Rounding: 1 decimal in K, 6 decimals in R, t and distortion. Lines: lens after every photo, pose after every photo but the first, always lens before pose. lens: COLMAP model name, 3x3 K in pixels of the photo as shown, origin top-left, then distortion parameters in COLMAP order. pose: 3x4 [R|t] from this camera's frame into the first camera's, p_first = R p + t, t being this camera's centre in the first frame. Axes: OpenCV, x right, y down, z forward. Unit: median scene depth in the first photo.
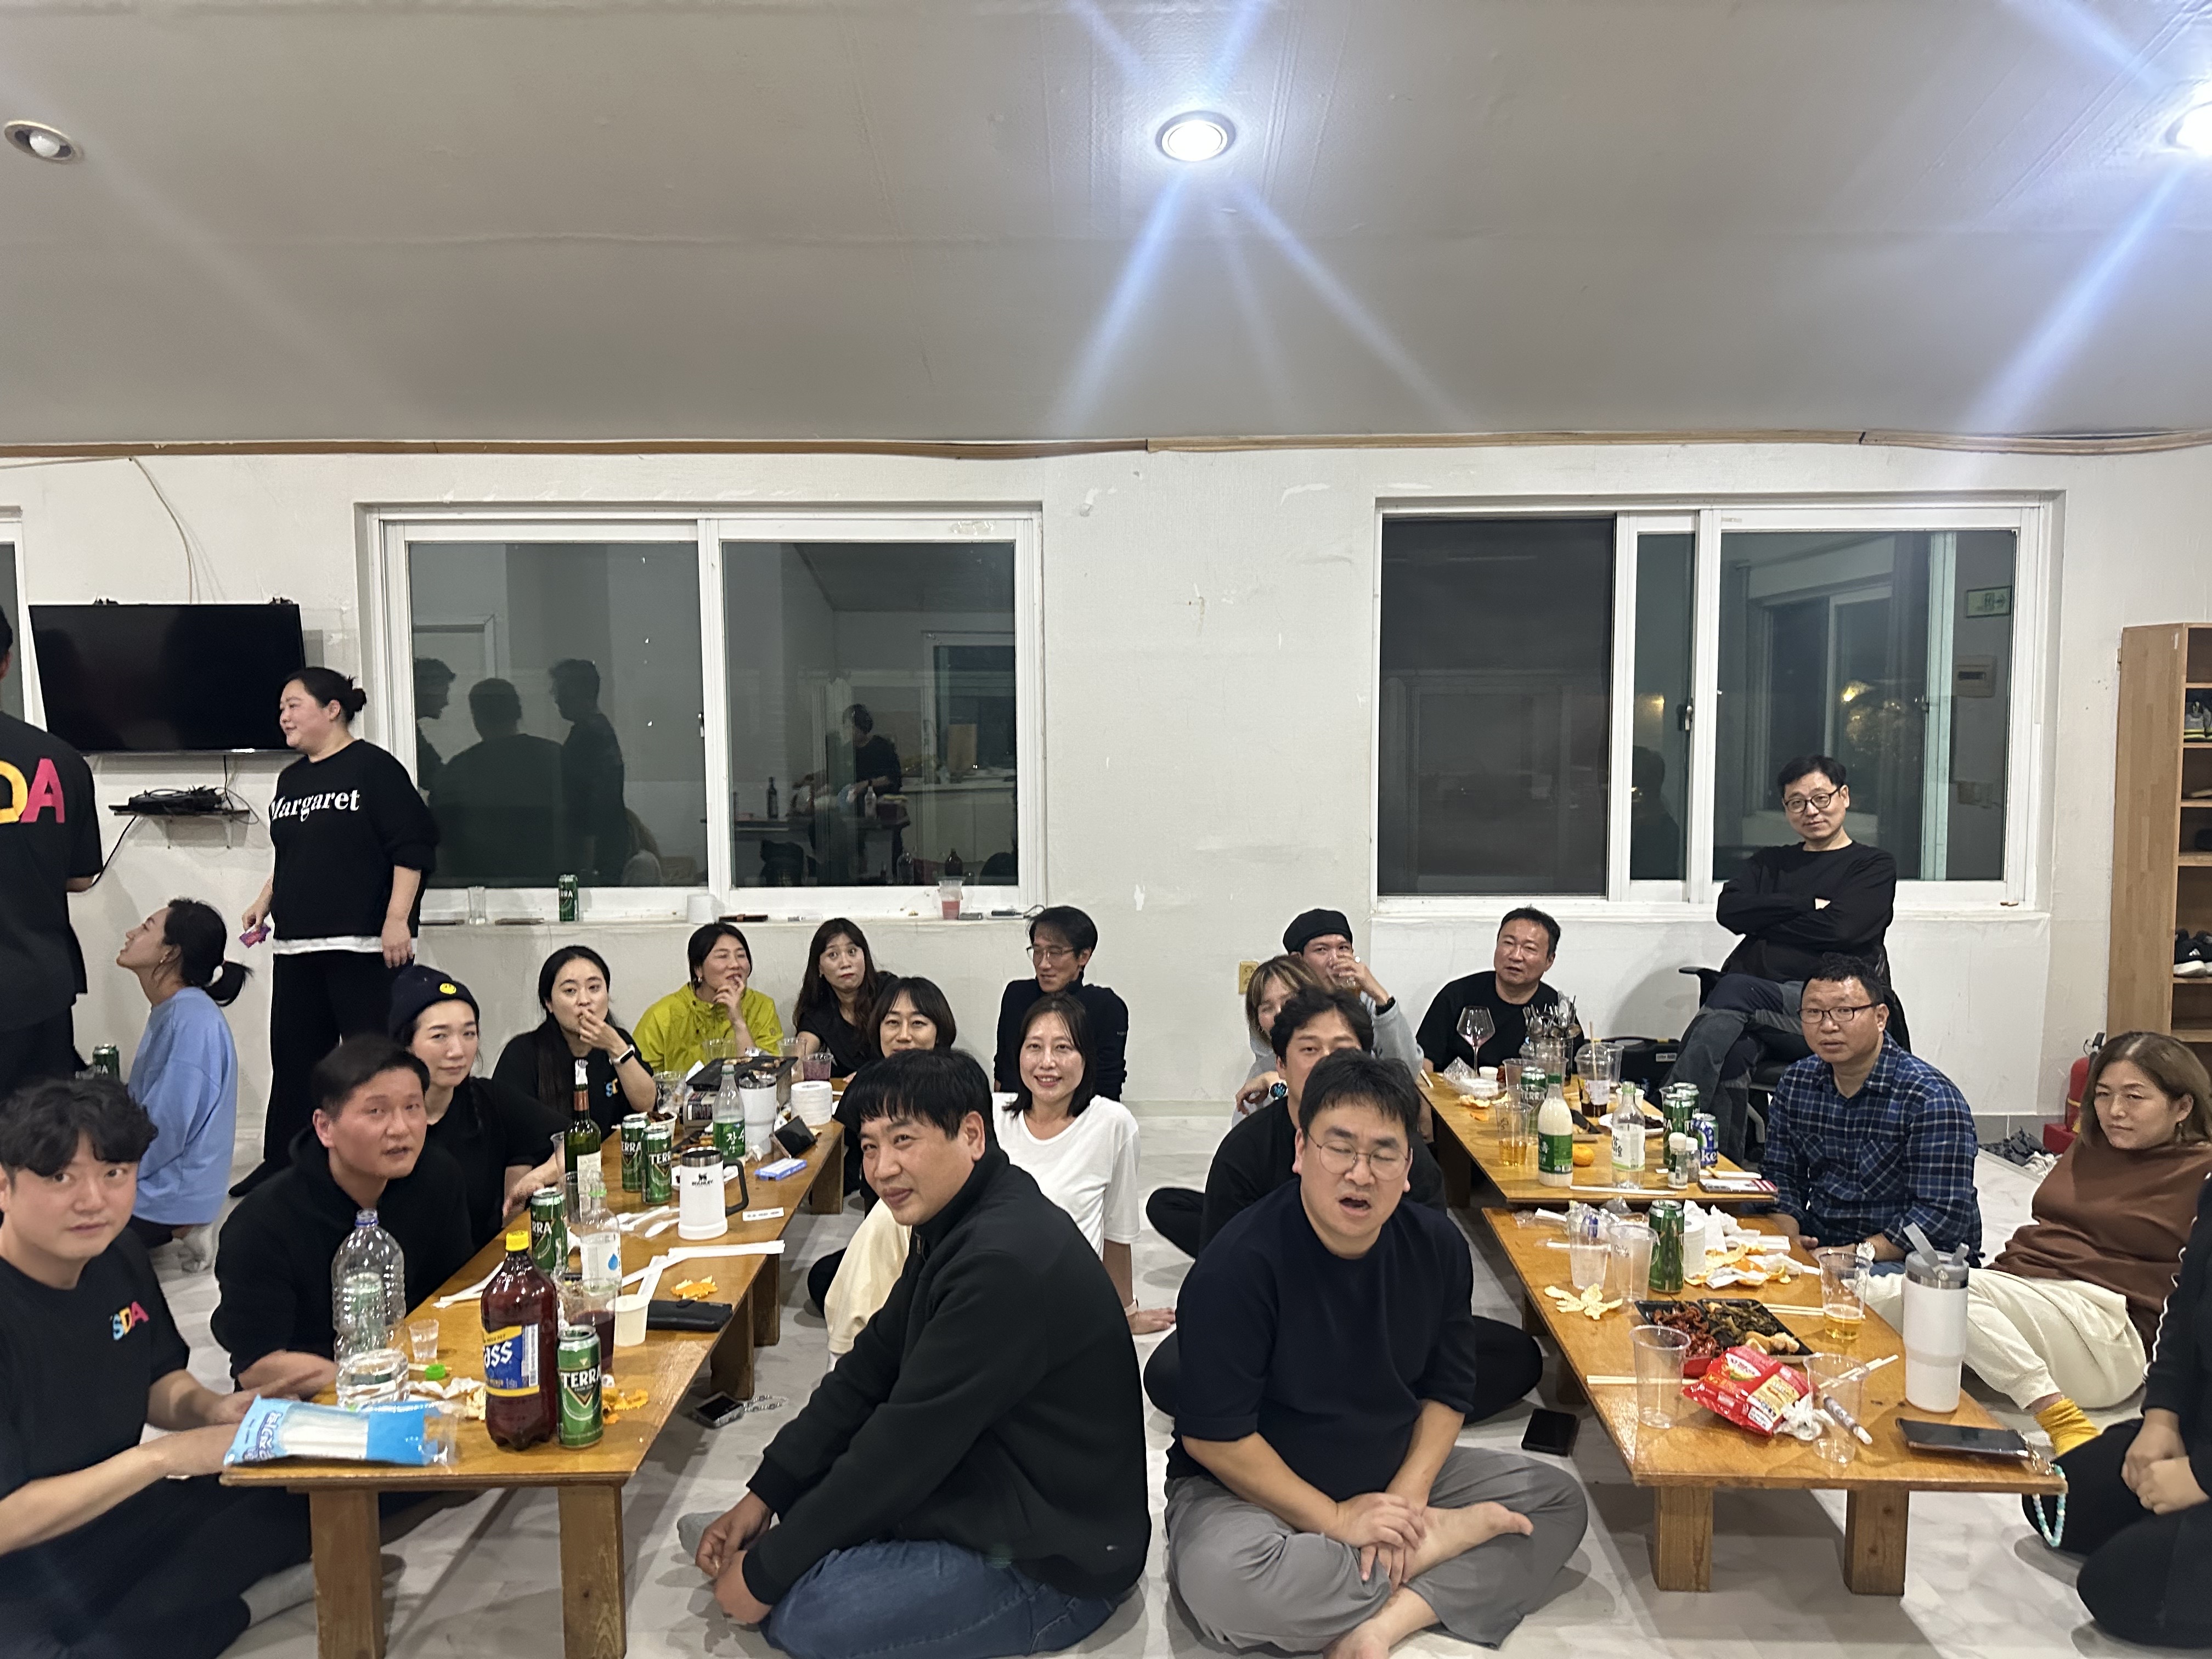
lens RADIAL K [[1565.1, 0, 1113.6], [0, 1565.1, 847.0], [0, 0, 1]] dist [0.040555, -0.049931]
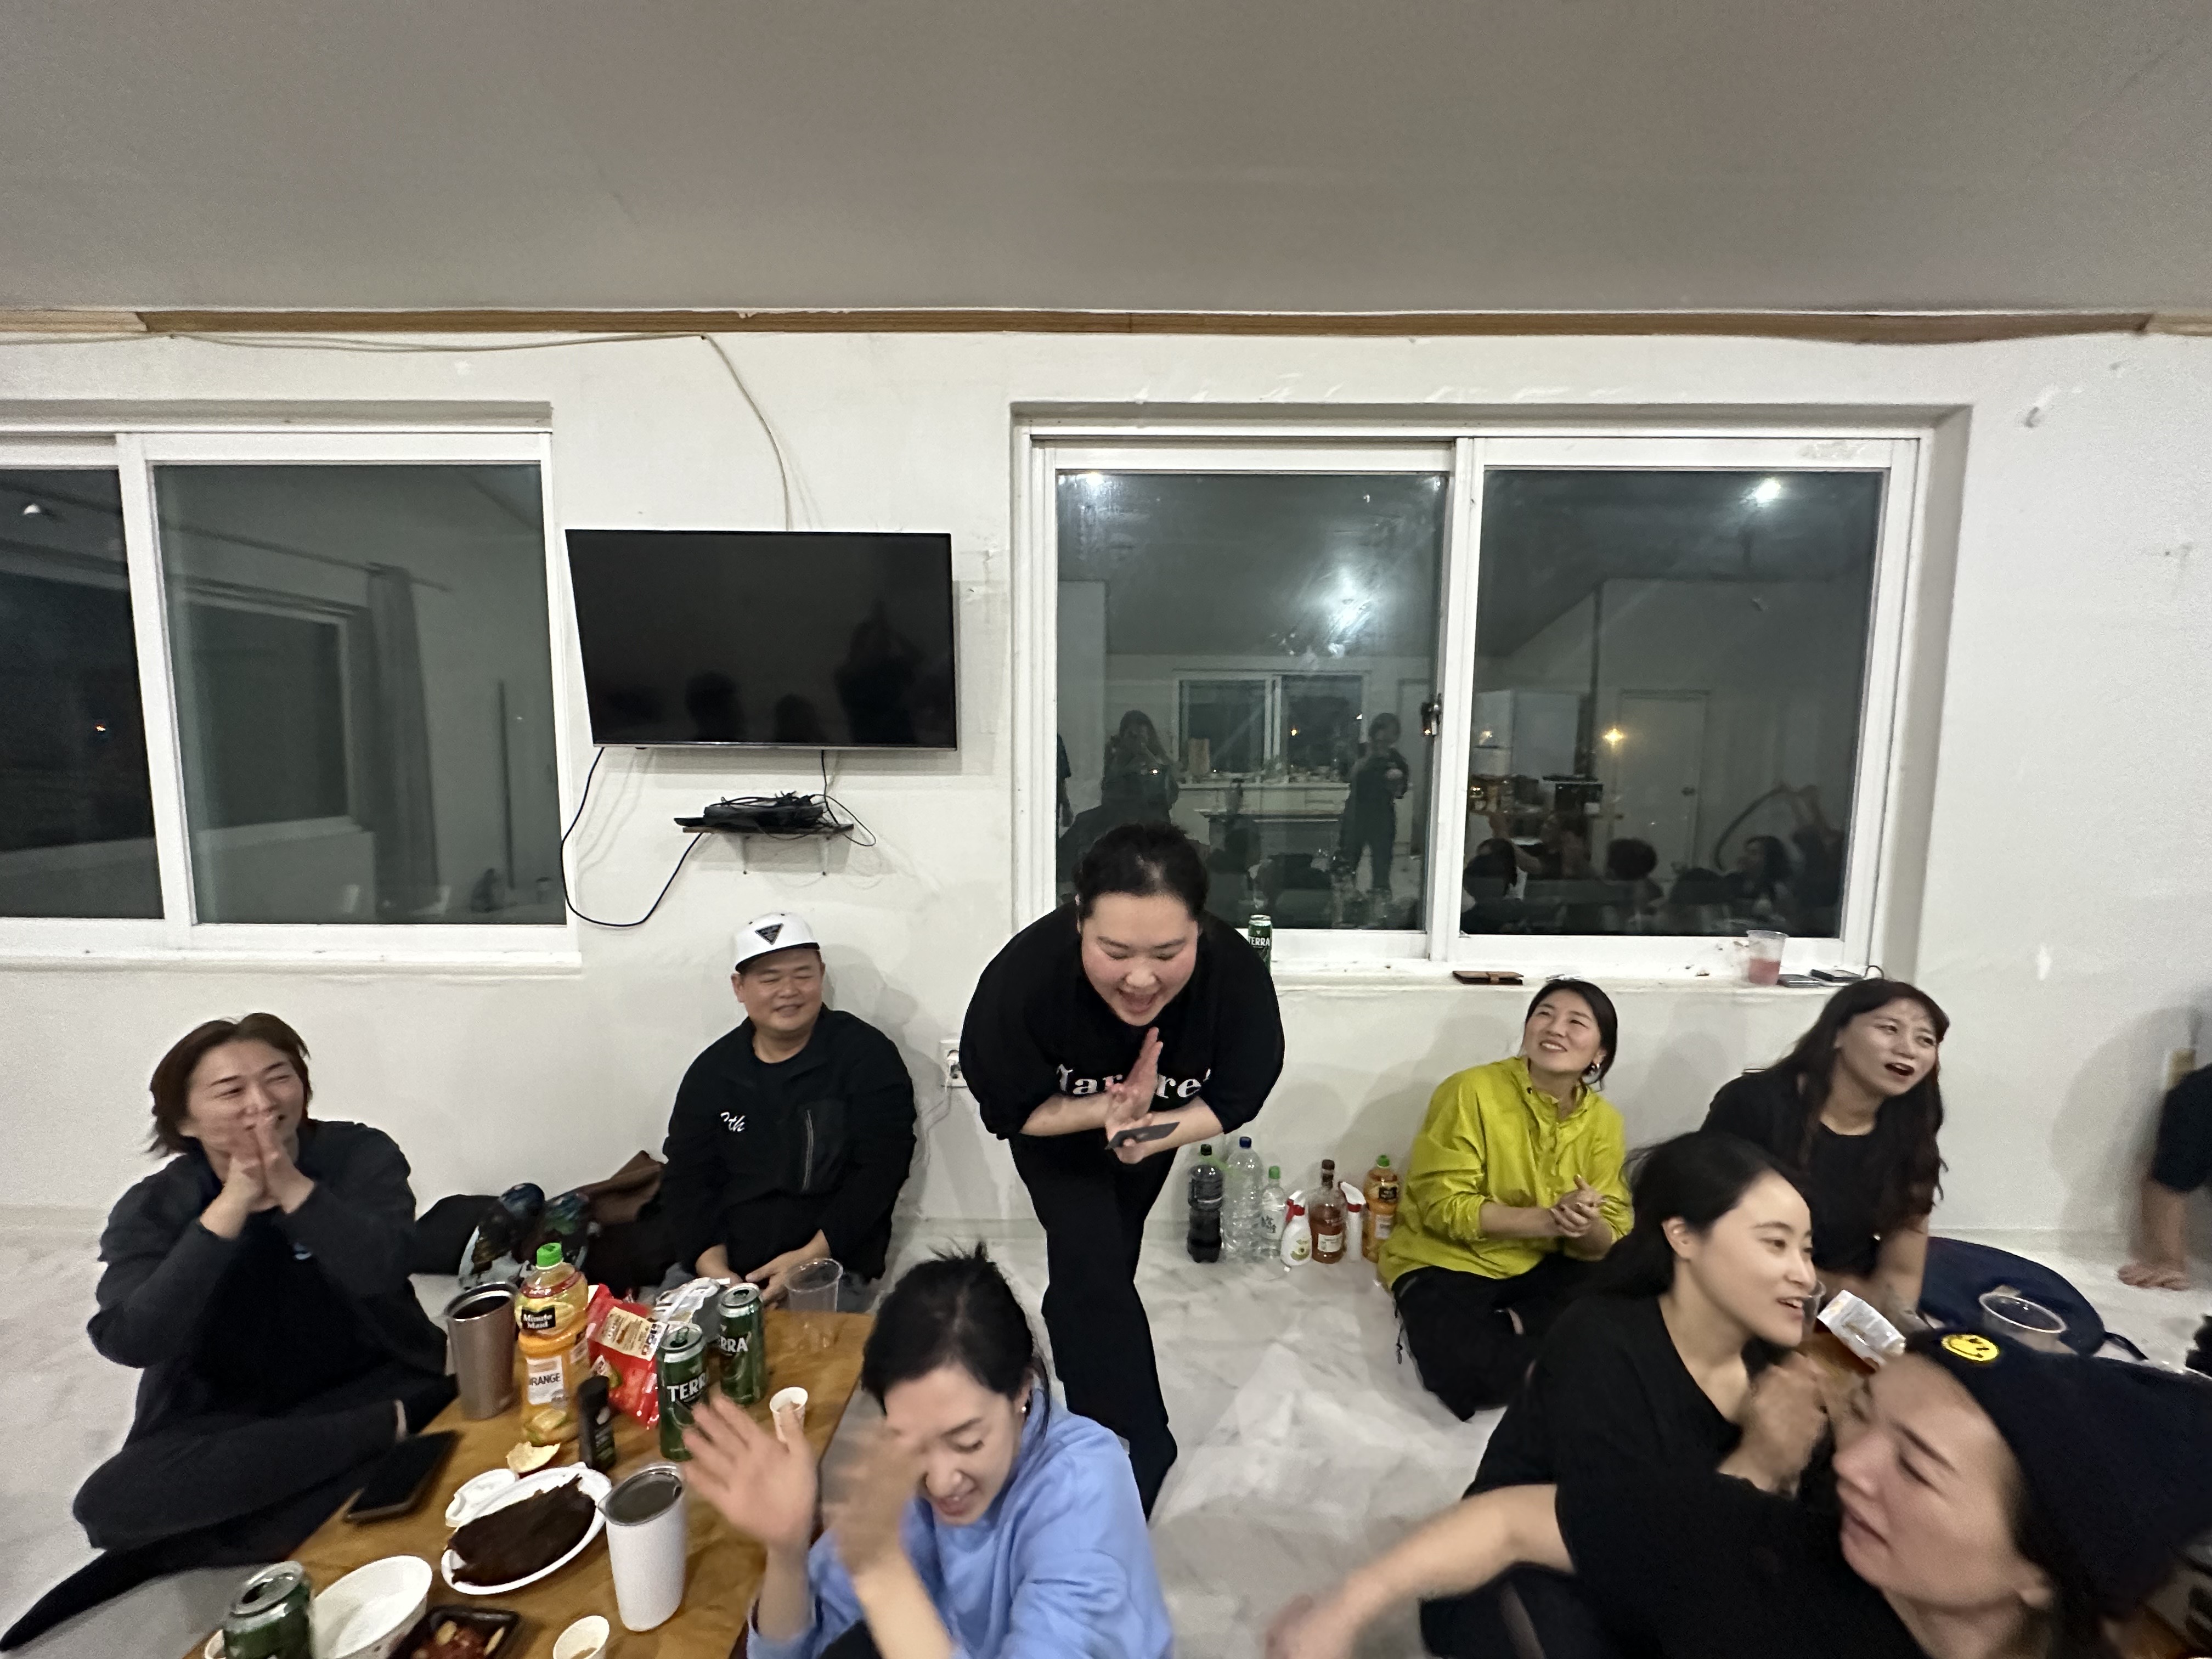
lens RADIAL K [[878.2, 0, 1100.0], [0, 878.2, 832.2], [0, 0, 1]] dist [-0.001542, 0.001050]
pose [[0.999845, 0.014960, -0.009326, -0.431171], [-0.014774, 0.999698, 0.019650, -0.029901], [0.009617, -0.019509, 0.999763, 0.590896]]
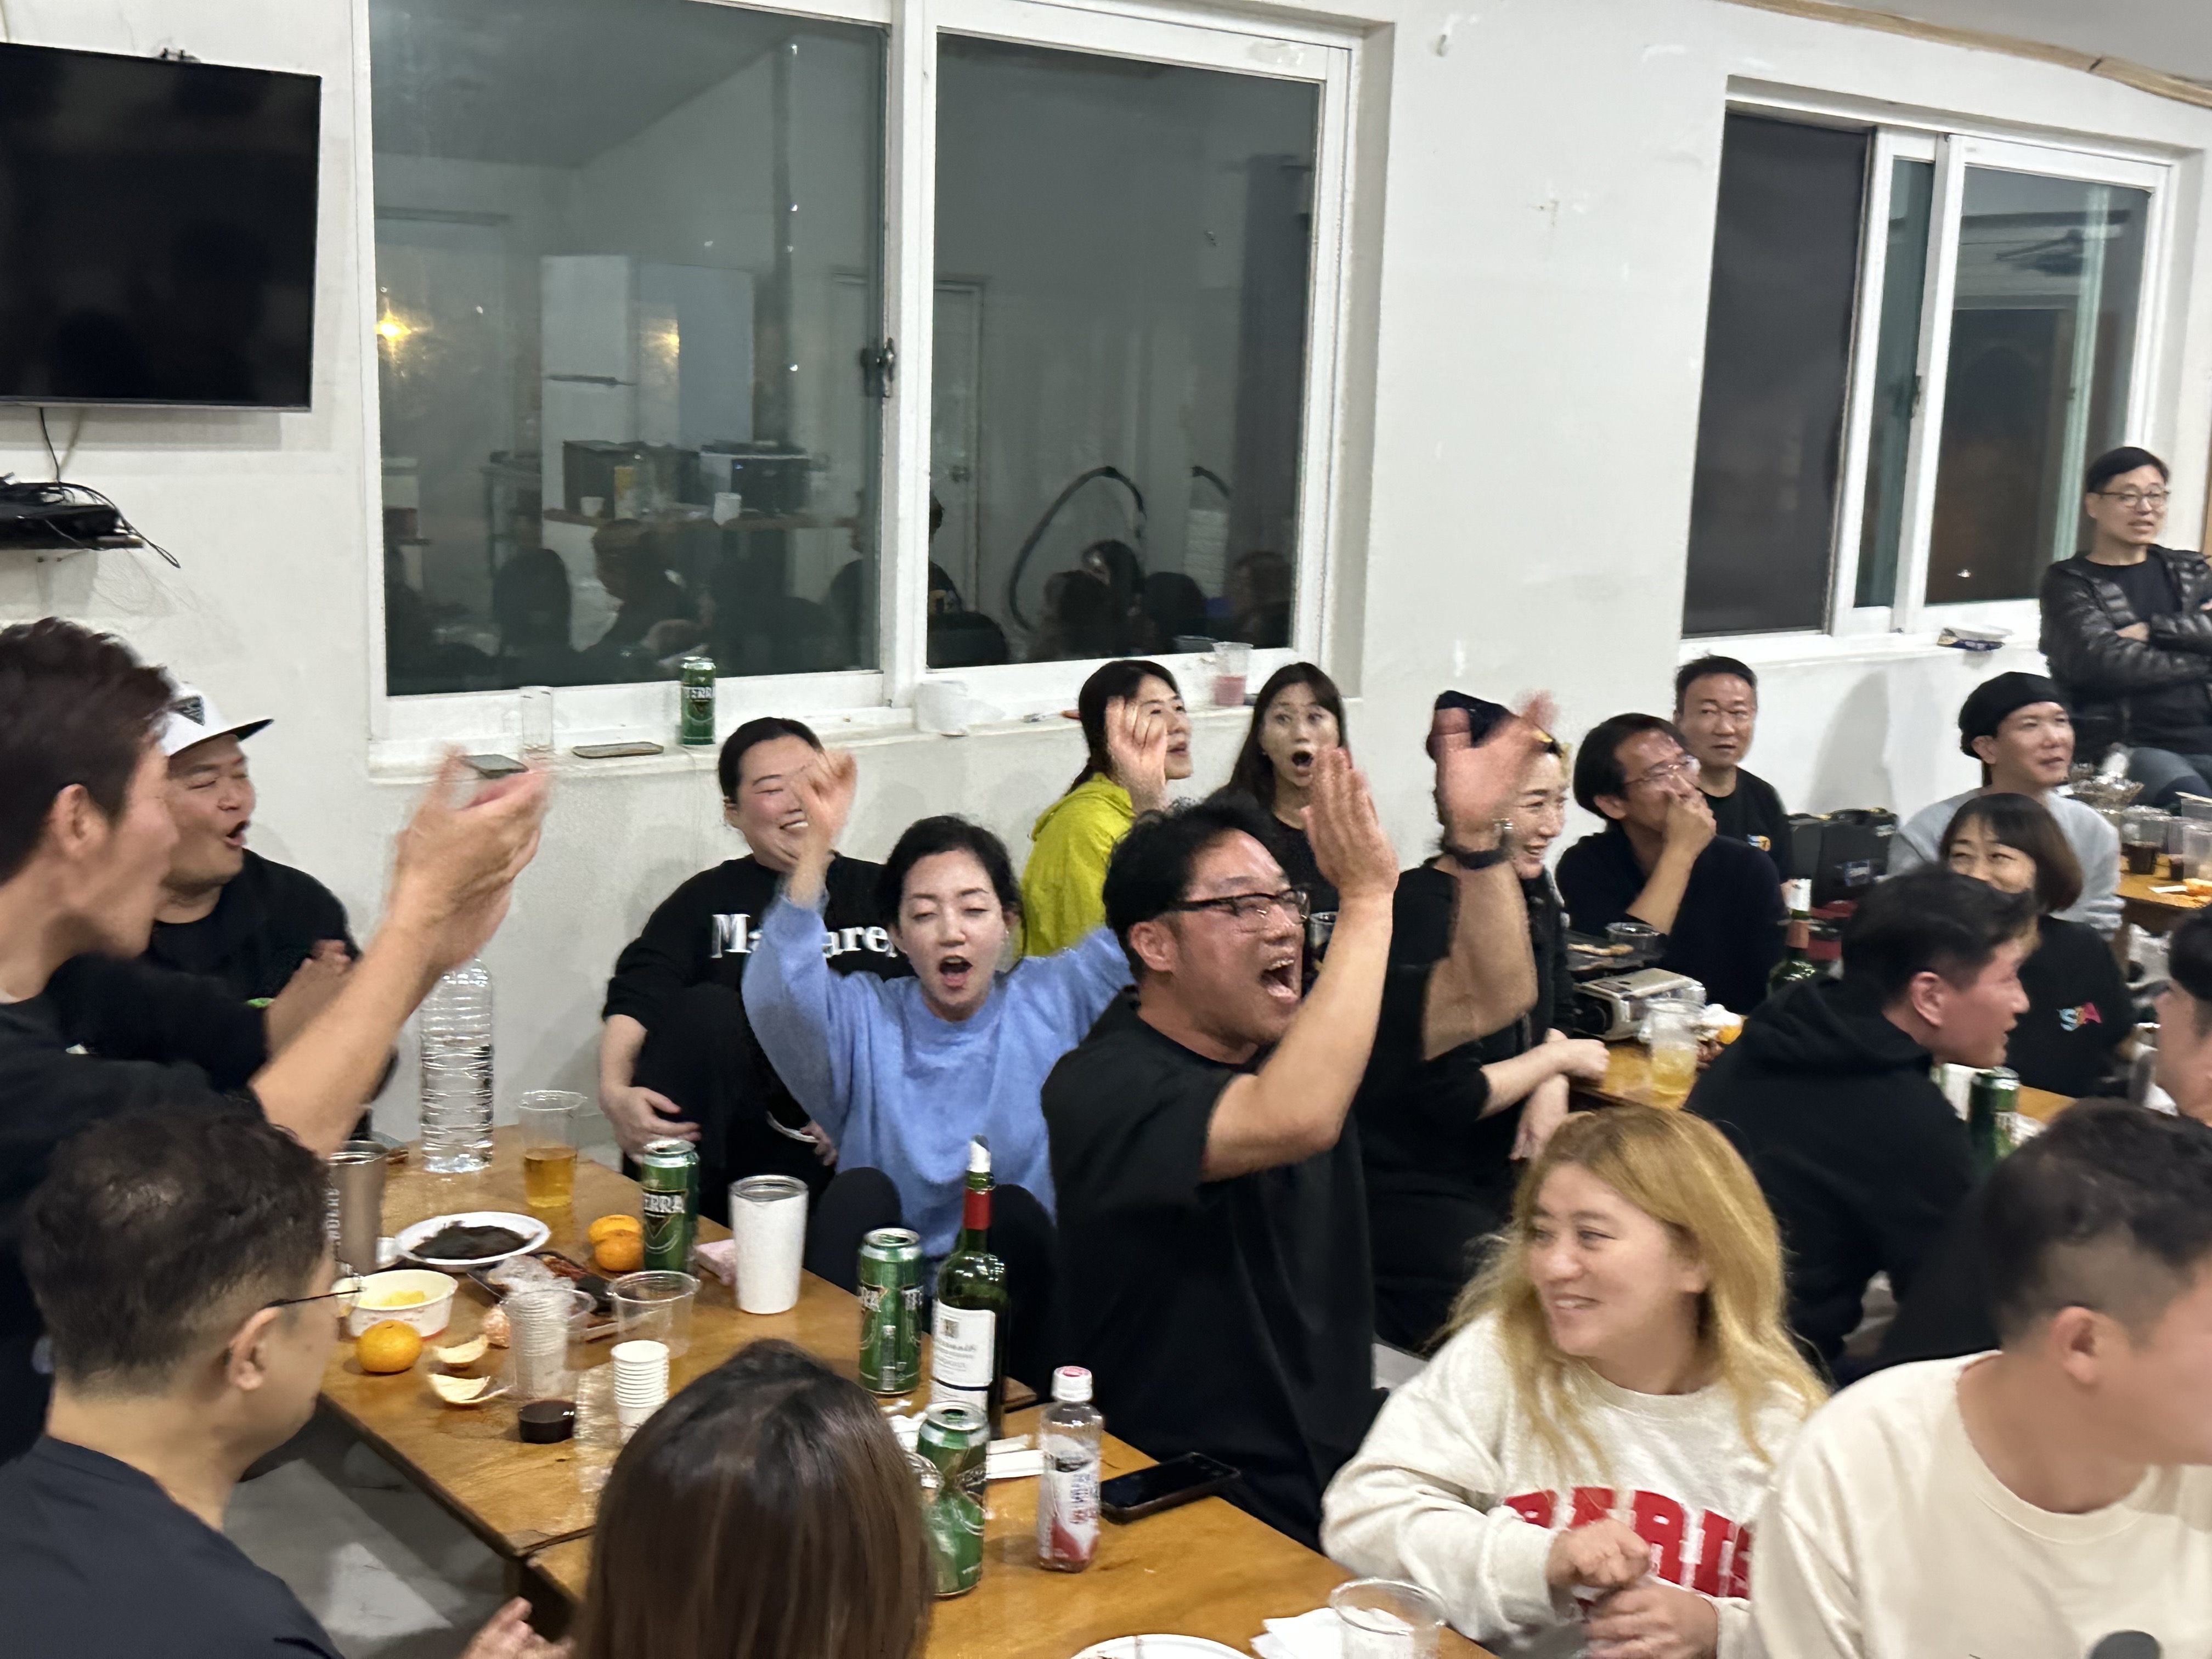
lens RADIAL K [[2516.1, 0, 1095.7], [0, 2516.1, 839.6], [0, 0, 1]] dist [0.070371, 0.000000]
pose [[0.773616, -0.085009, 0.627926, -0.797370], [0.016705, 0.993352, 0.113900, -0.015077], [-0.633434, -0.077625, 0.769893, 0.267636]]
